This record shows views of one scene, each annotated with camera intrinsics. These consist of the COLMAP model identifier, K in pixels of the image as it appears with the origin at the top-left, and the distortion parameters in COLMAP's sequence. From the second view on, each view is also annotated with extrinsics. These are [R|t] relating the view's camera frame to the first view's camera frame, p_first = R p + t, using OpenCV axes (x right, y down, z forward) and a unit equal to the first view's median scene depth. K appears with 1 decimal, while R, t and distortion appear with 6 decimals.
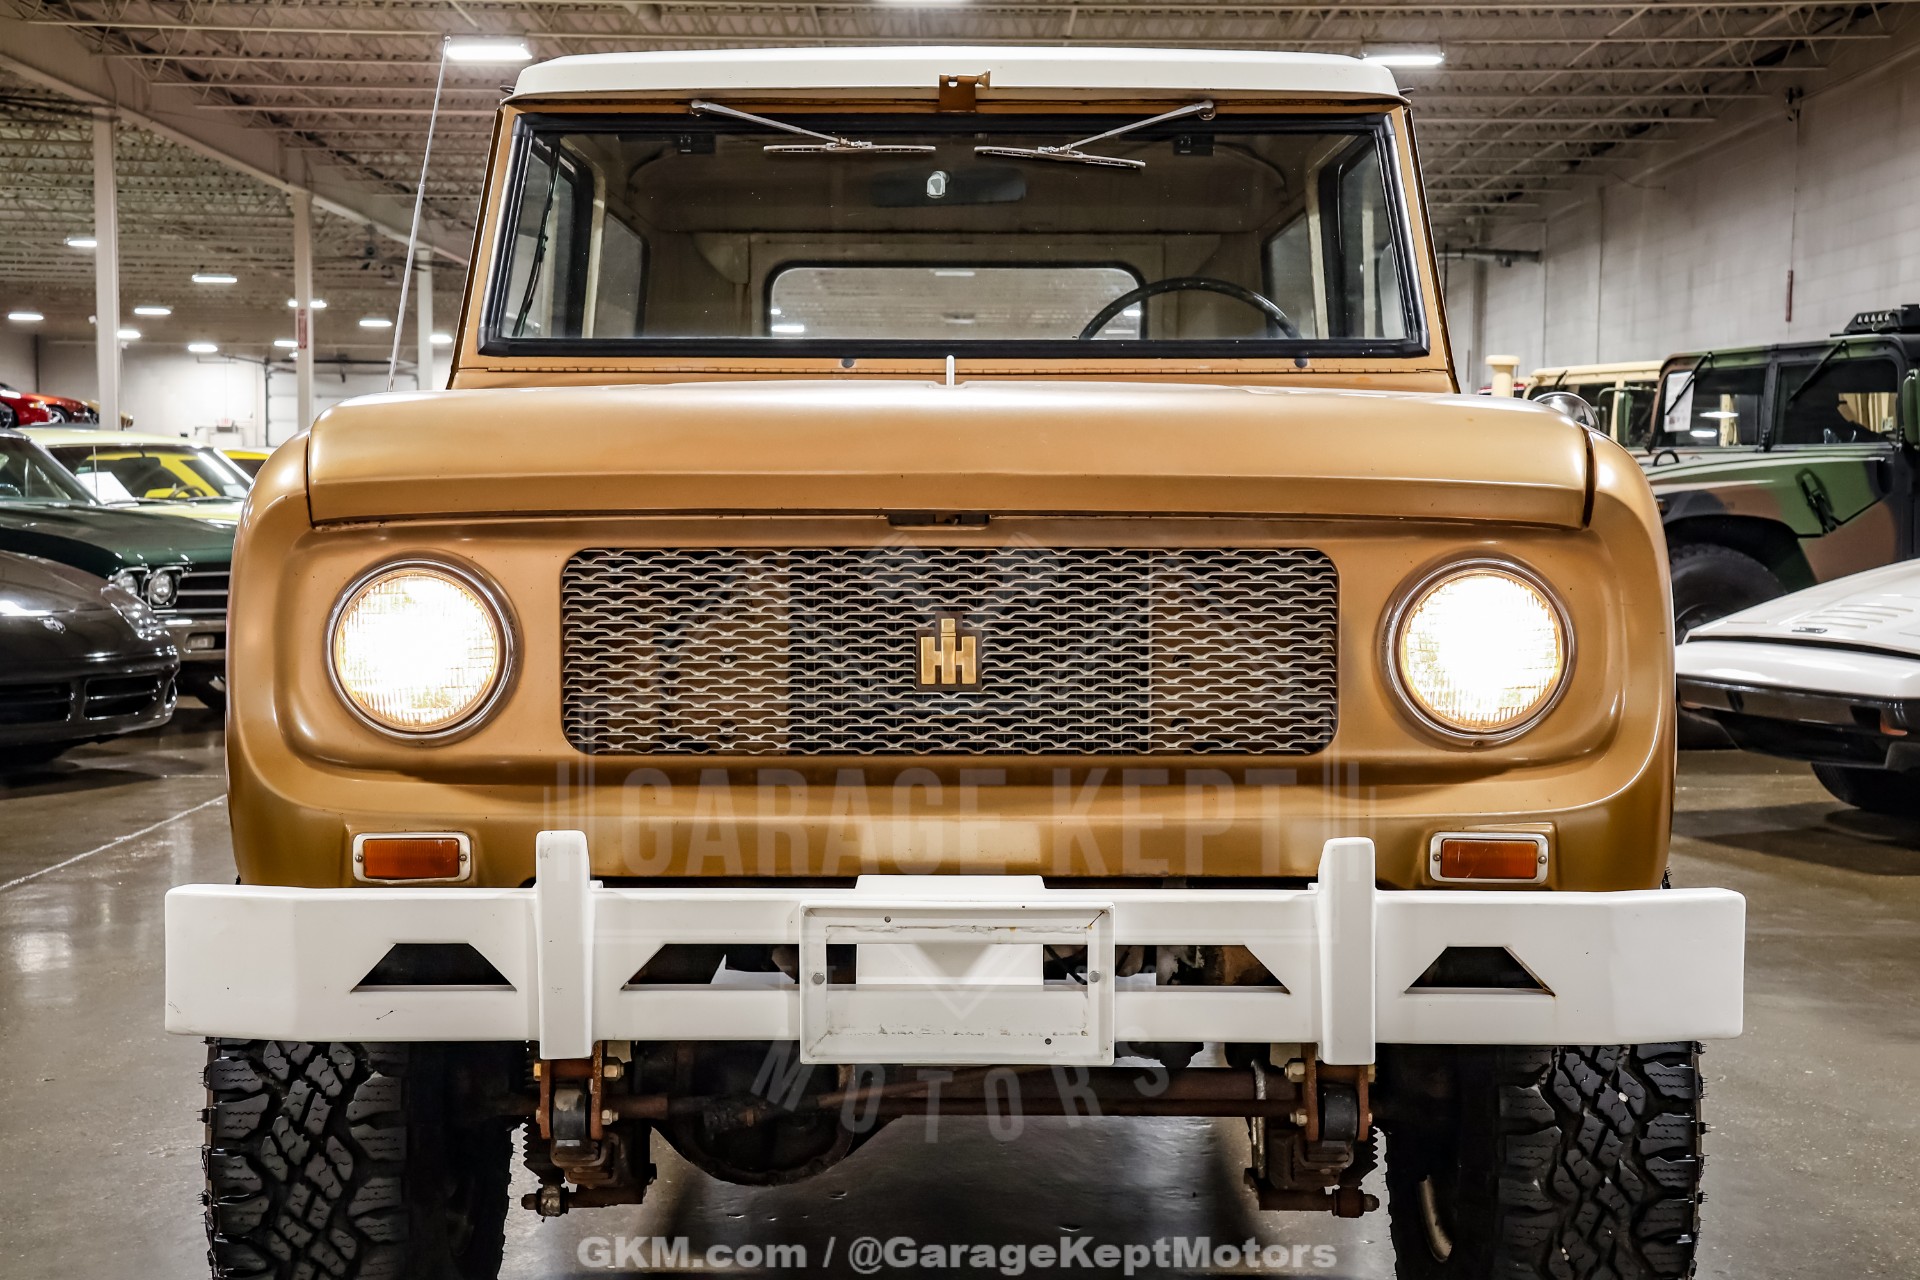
lens RADIAL K [[2886.3, 0, 932.2], [0, 2886.3, 646.2], [0, 0, 1]] dist [0.135459, 0.085824]
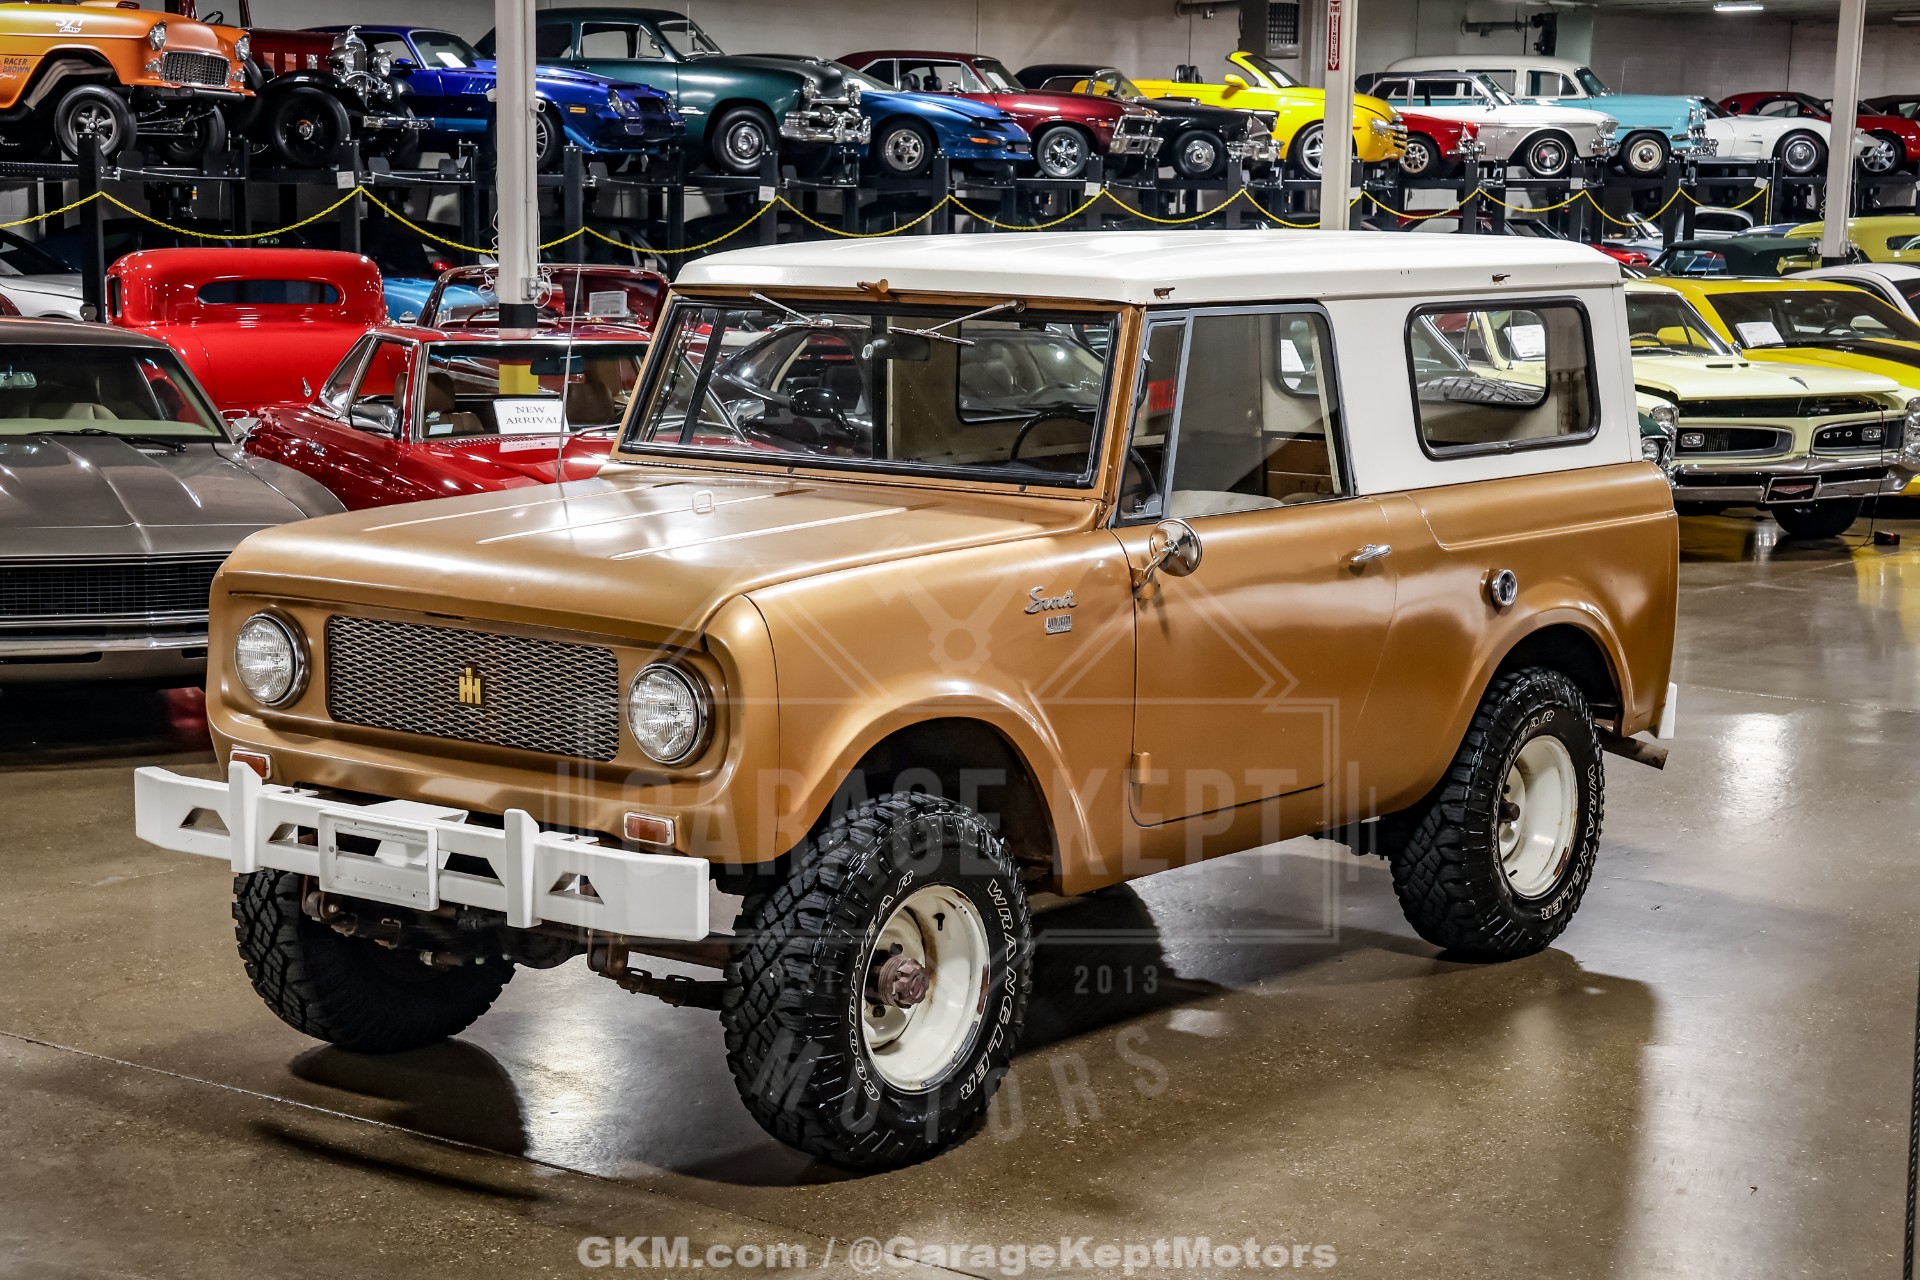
lens RADIAL K [[3520.1, 0, 931.2], [0, 3520.1, 642.5], [0, 0, 1]] dist [0.195140, 0.525829]
pose [[0.784165, 0.087779, -0.614313, 1.578960], [-0.043261, 0.995269, 0.086992, -0.228474], [0.619043, -0.041640, 0.784252, -0.576846]]
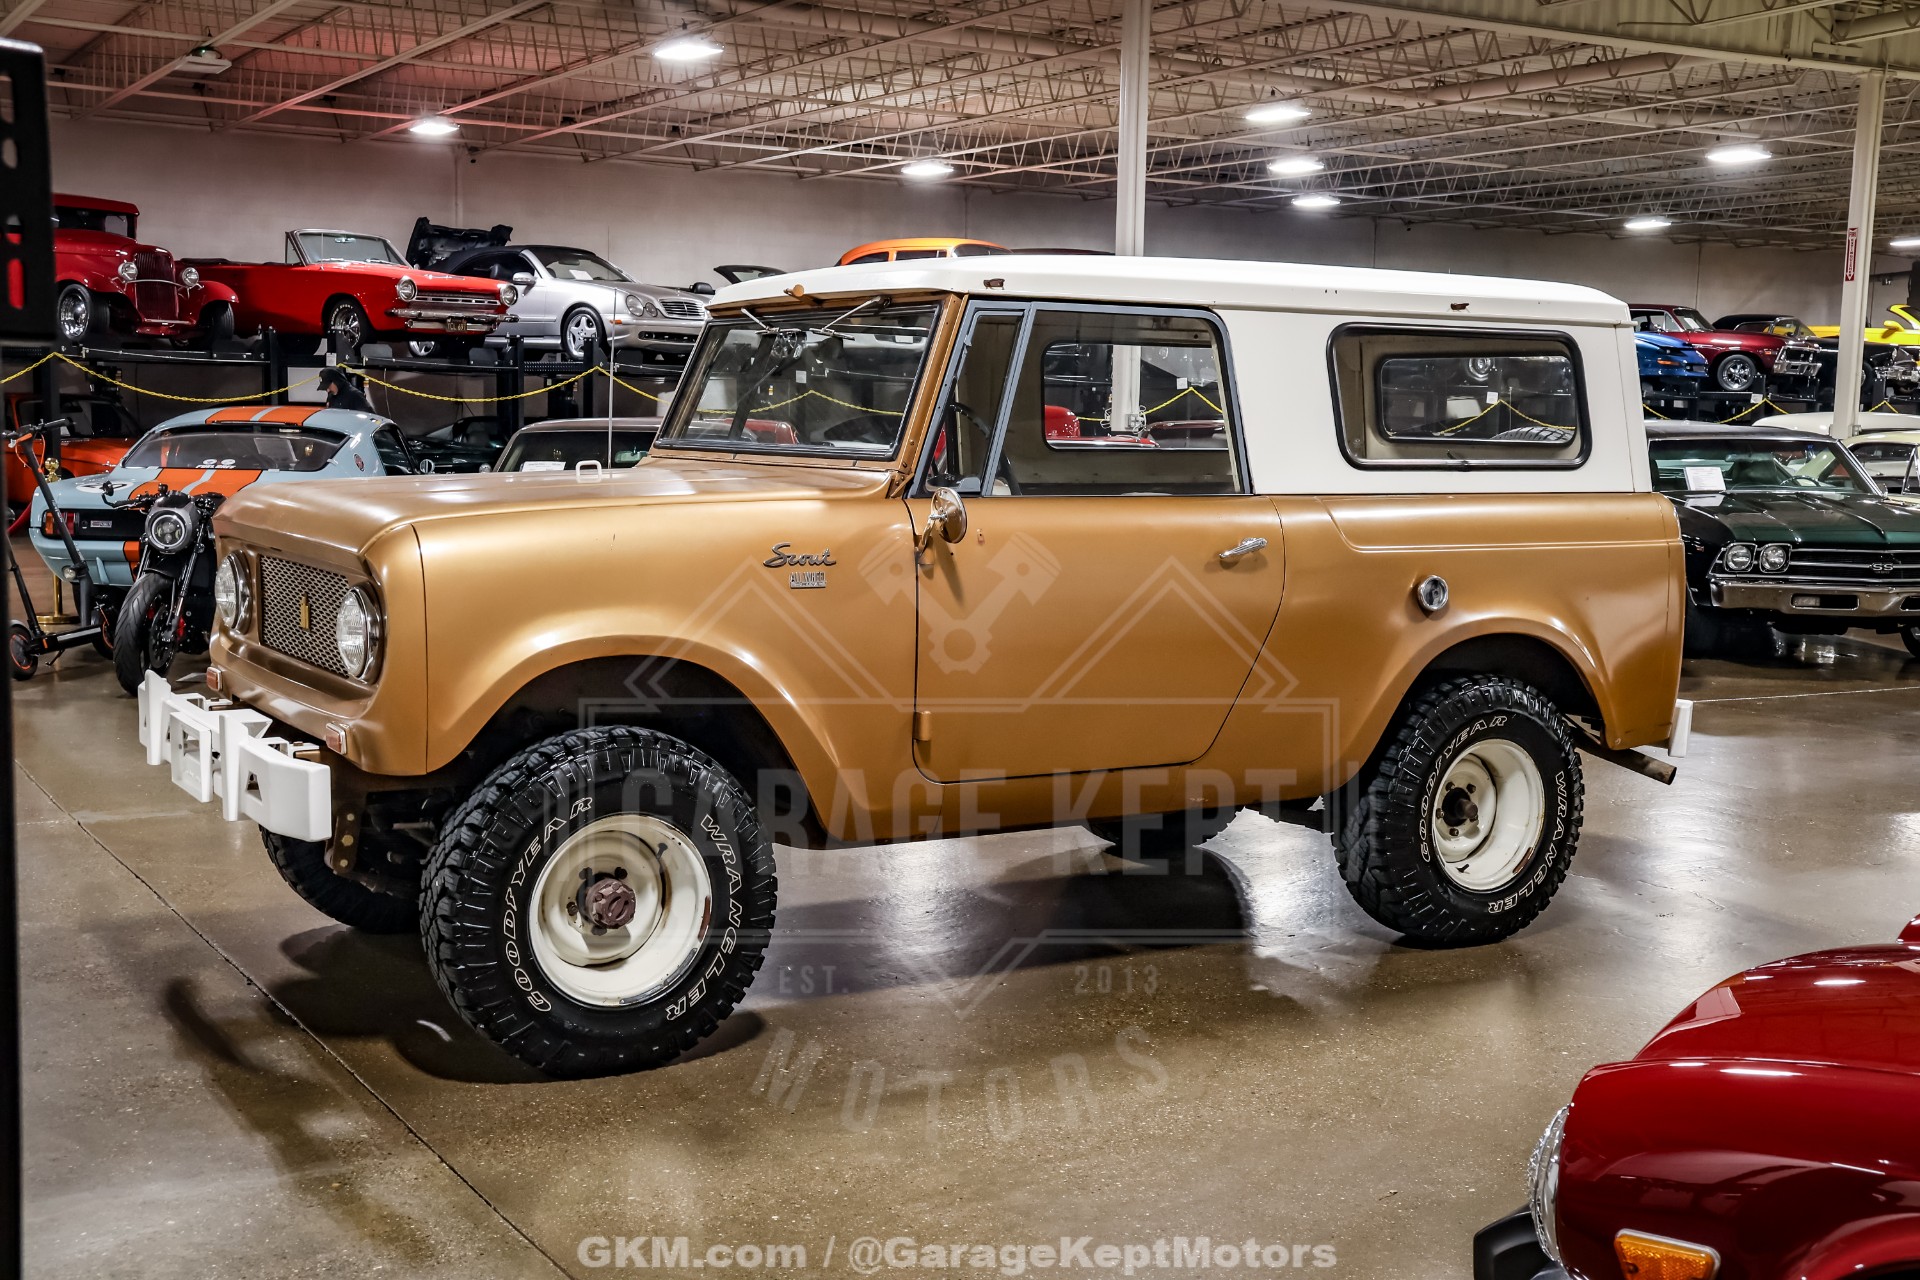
lens RADIAL K [[2198.2, 0, 934.3], [0, 2198.2, 645.5], [0, 0, 1]] dist [-0.006855, 0.226522]
pose [[0.506356, 0.096131, -0.856949, 1.575981], [-0.062641, 0.995242, 0.074632, -0.119842], [0.860046, 0.015890, 0.509968, 0.555742]]
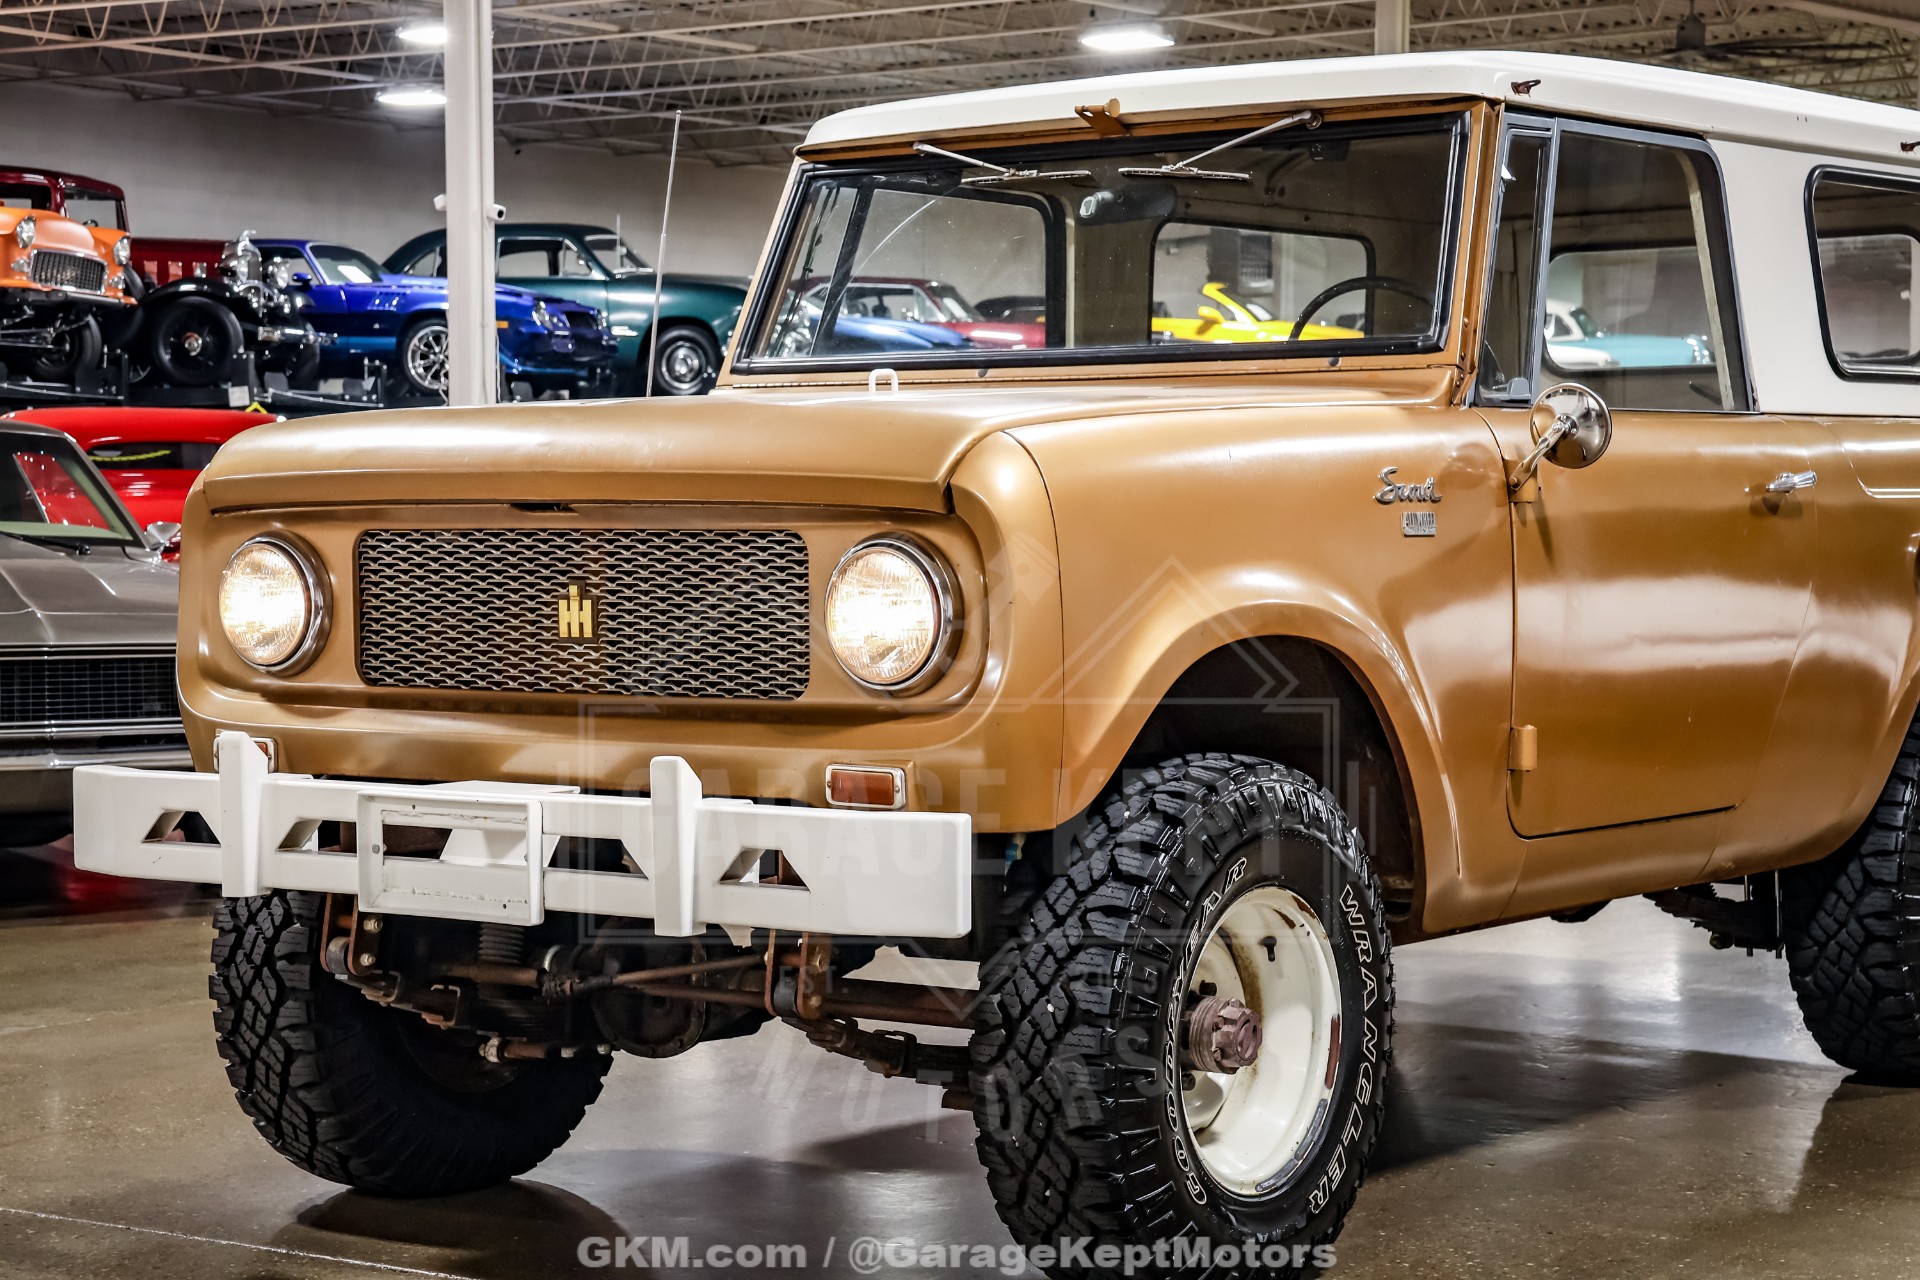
lens RADIAL K [[3739.7, 0, 933.5], [0, 3739.7, 648.5], [0, 0, 1]] dist [0.232760, 0.647587]
pose [[0.801842, 0.018985, -0.597235, 1.078976], [-0.028005, 0.999591, -0.005825, 0.022462], [0.596880, 0.021396, 0.802045, -0.217602]]
